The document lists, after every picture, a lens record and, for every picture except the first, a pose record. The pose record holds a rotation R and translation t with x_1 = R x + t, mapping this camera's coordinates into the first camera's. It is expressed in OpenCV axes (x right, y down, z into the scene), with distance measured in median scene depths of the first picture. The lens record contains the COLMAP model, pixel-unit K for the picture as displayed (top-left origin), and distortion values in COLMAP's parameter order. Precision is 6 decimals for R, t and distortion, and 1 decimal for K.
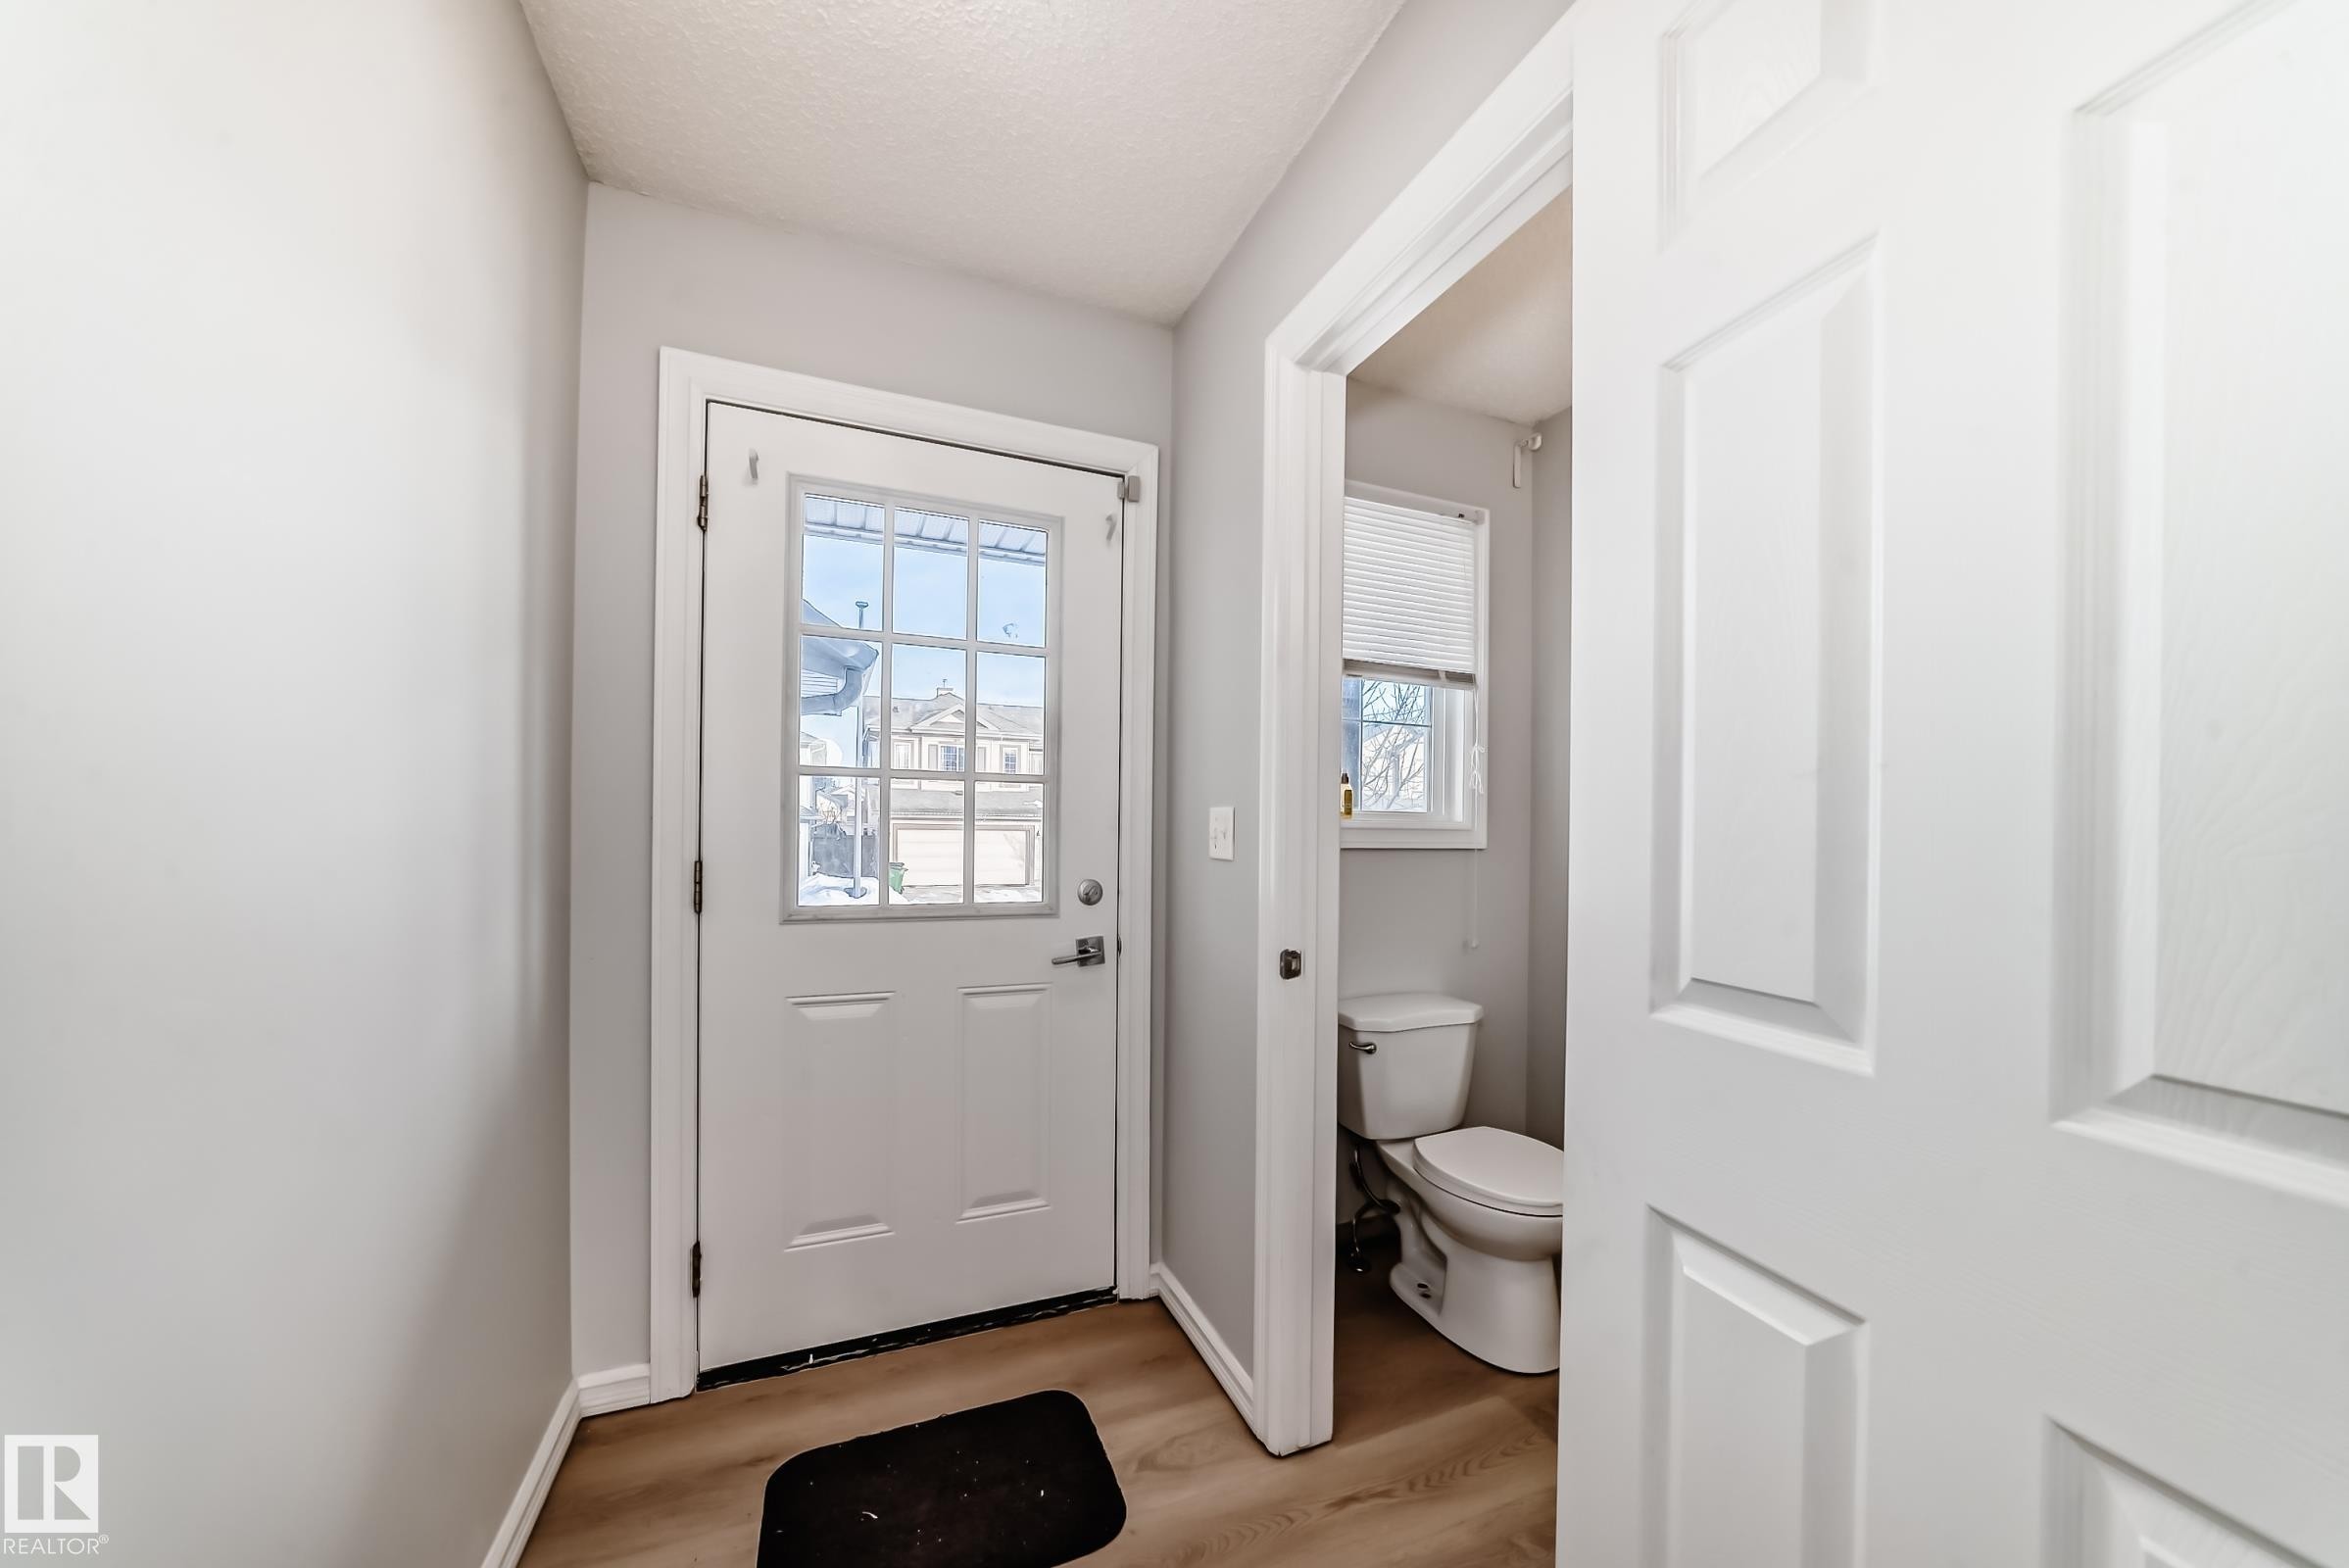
lens RADIAL K [[826.5, 0, 1191.2], [0, 826.5, 805.8], [0, 0, 1]] dist [-0.019339, 0.000128]
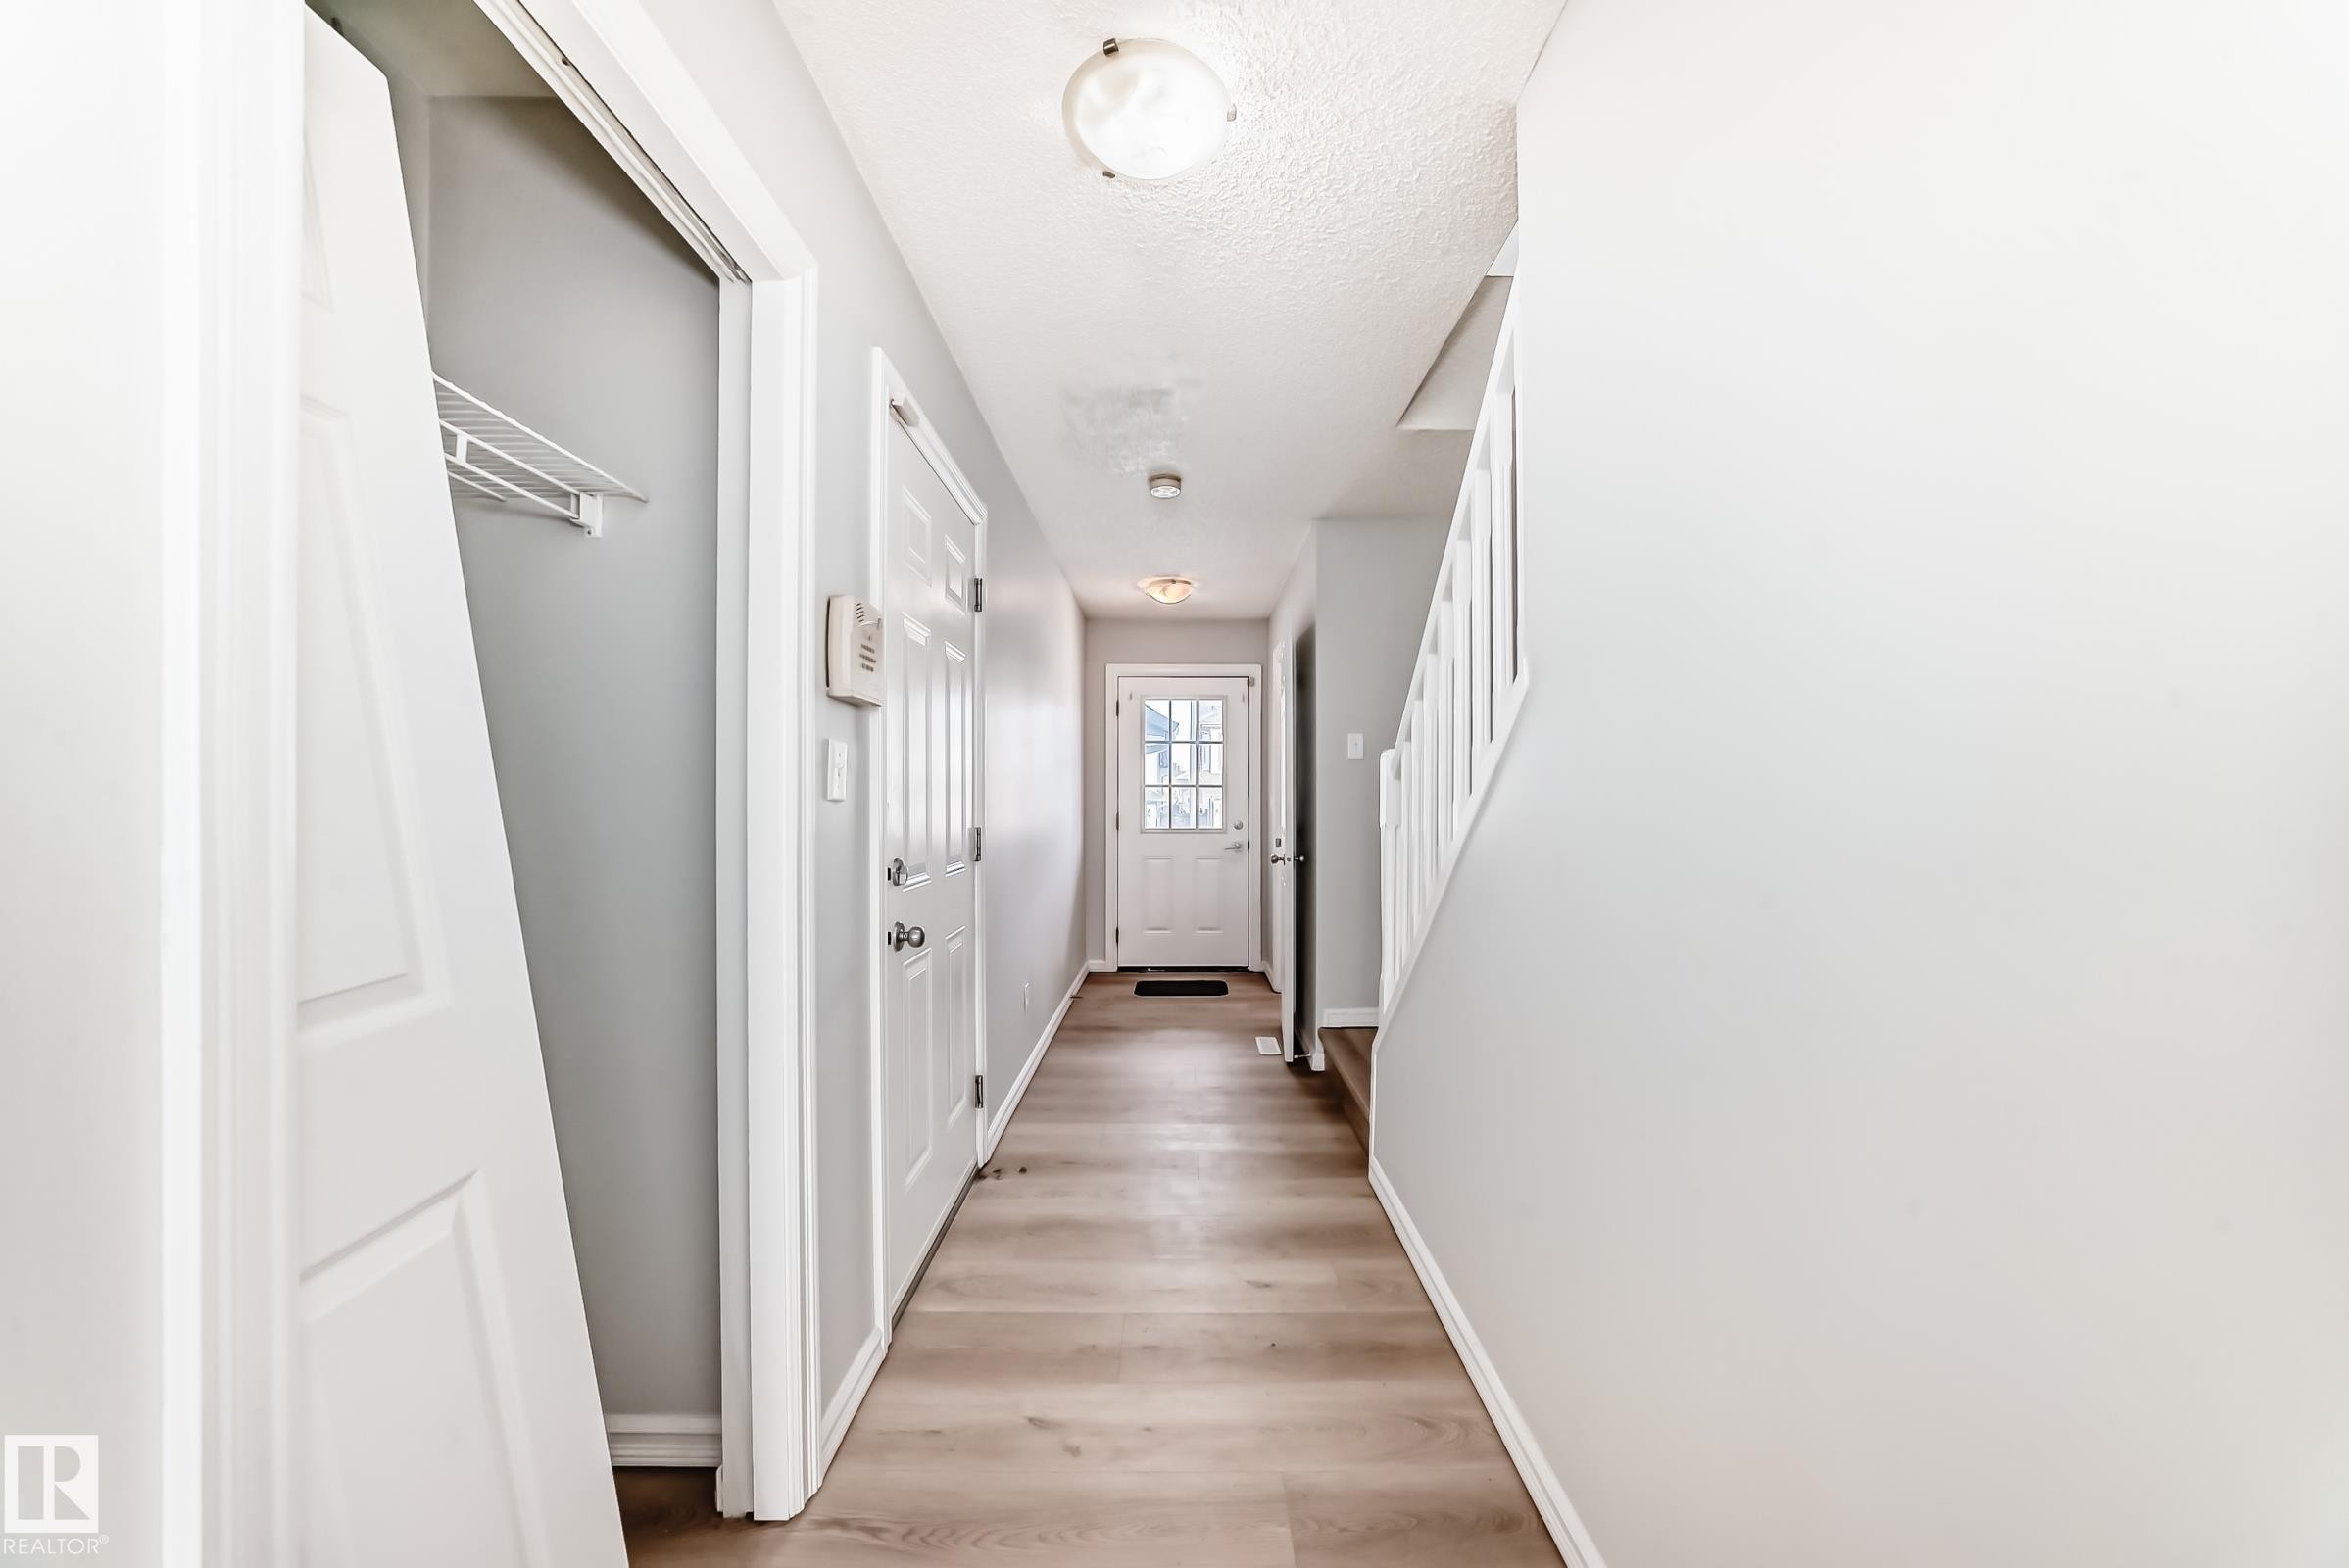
lens RADIAL K [[826.5, 0, 1191.2], [0, 826.5, 805.8], [0, 0, 1]] dist [-0.019339, 0.000128]
pose [[0.926405, -0.008994, -0.376421, 0.840880], [0.009848, 0.999951, 0.000344, 0.034494], [0.376400, -0.004026, 0.926449, -1.782876]]
